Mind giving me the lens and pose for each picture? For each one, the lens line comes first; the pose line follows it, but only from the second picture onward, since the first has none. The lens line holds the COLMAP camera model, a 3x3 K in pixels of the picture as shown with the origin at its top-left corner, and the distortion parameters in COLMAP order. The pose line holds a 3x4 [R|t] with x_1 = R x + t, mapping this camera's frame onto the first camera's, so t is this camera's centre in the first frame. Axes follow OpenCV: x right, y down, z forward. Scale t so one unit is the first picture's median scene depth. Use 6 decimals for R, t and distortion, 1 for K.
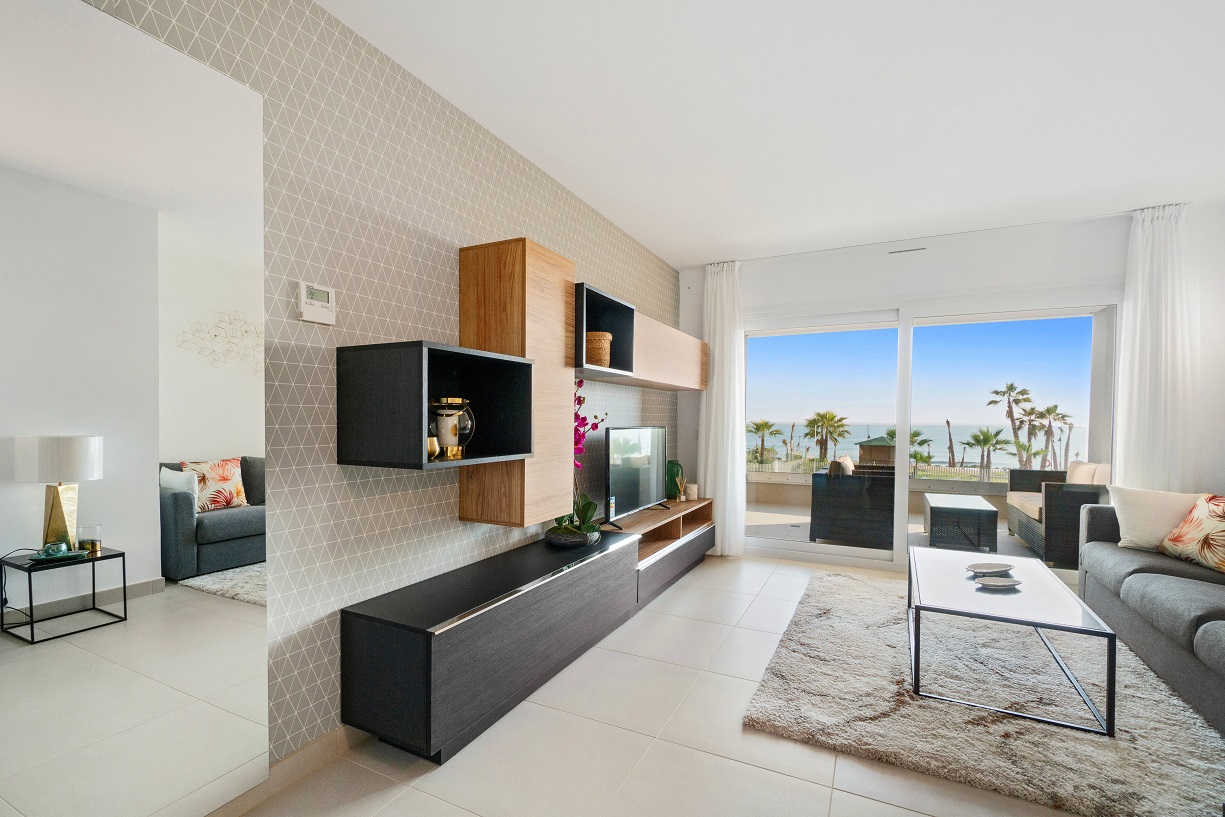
lens RADIAL K [[548.1, 0, 611.5], [0, 548.1, 433.7], [0, 0, 1]] dist [-0.000658, -0.000060]
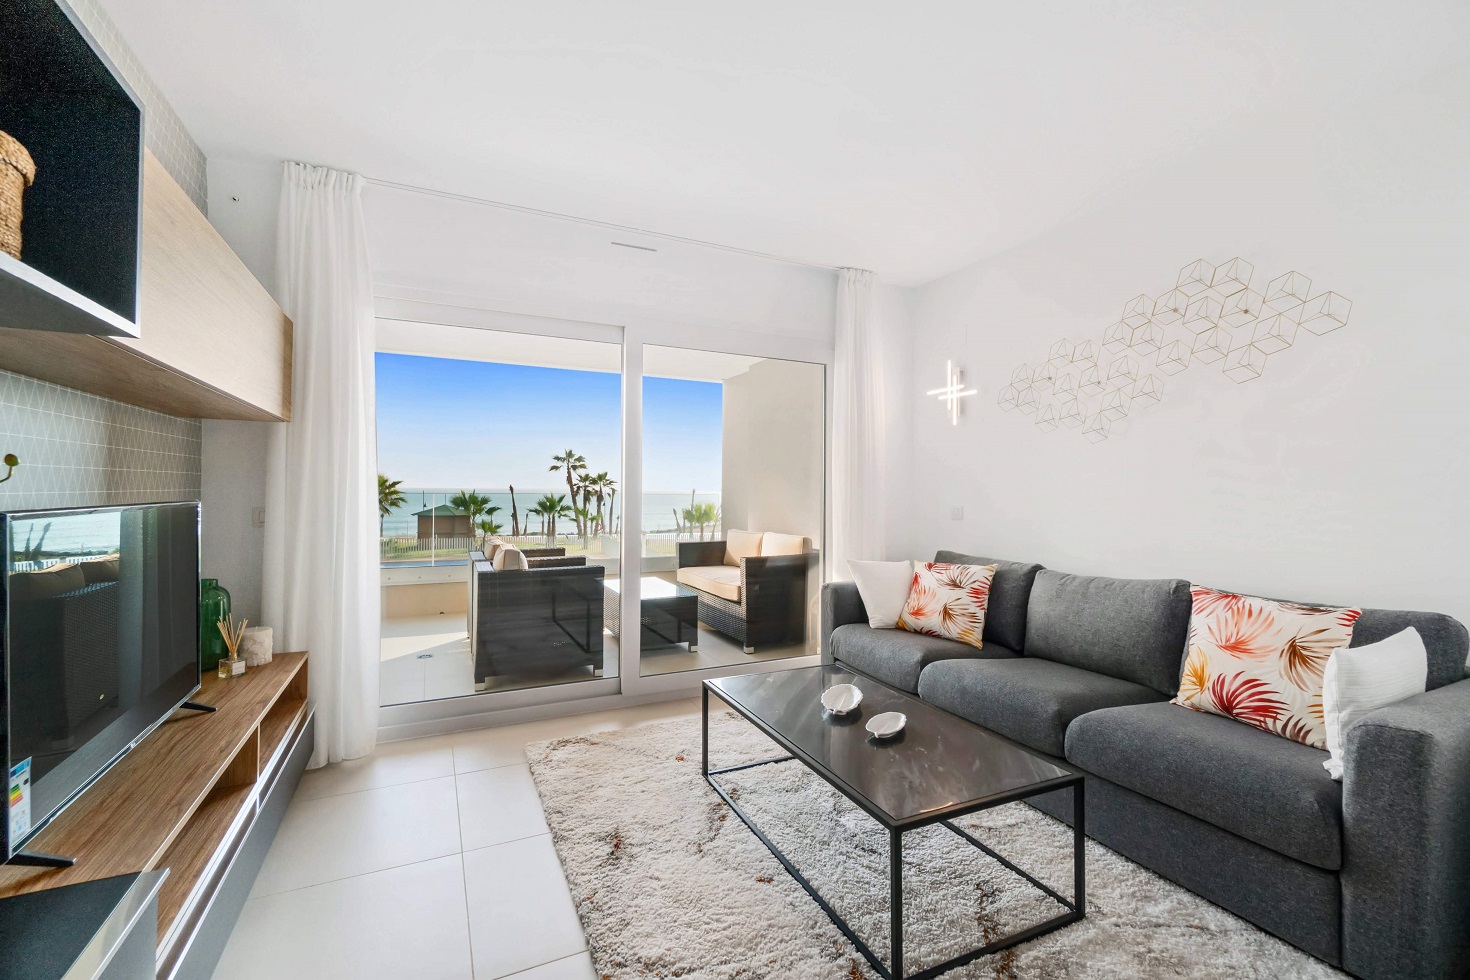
lens RADIAL K [[625.3, 0, 732.2], [0, 625.3, 486.4], [0, 0, 1]] dist [-0.011733, 0.000111]
pose [[0.608554, 0.002779, 0.793508, -0.003307], [0.015477, 0.999762, -0.015371, -0.001722], [-0.793362, 0.021635, 0.608366, 0.066182]]
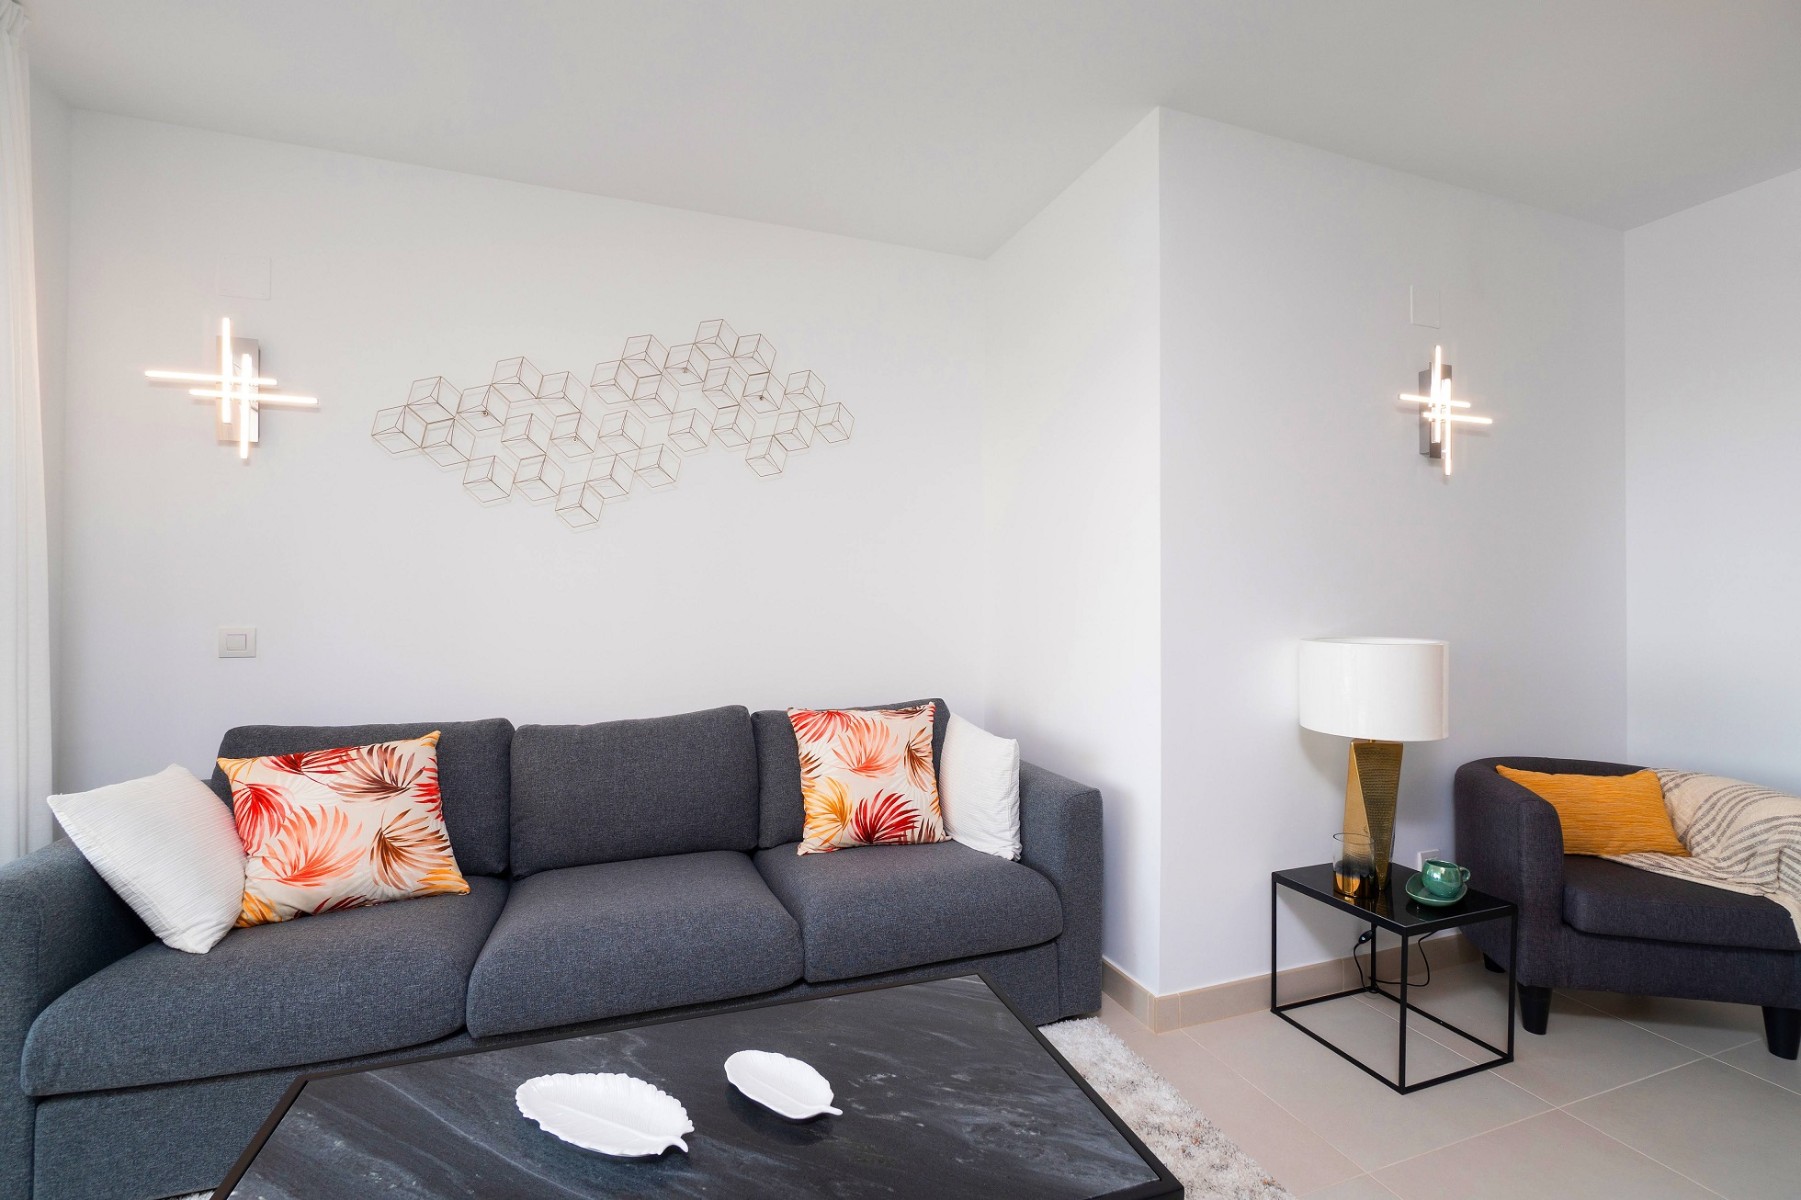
lens RADIAL K [[767.8, 0, 912.3], [0, 767.8, 602.0], [0, 0, 1]] dist [-0.001471, -0.000020]
pose [[-0.727448, -0.003467, 0.686154, 0.032178], [0.010929, 0.999802, 0.016639, -0.002221], [-0.686076, 0.019603, -0.727266, 0.124320]]
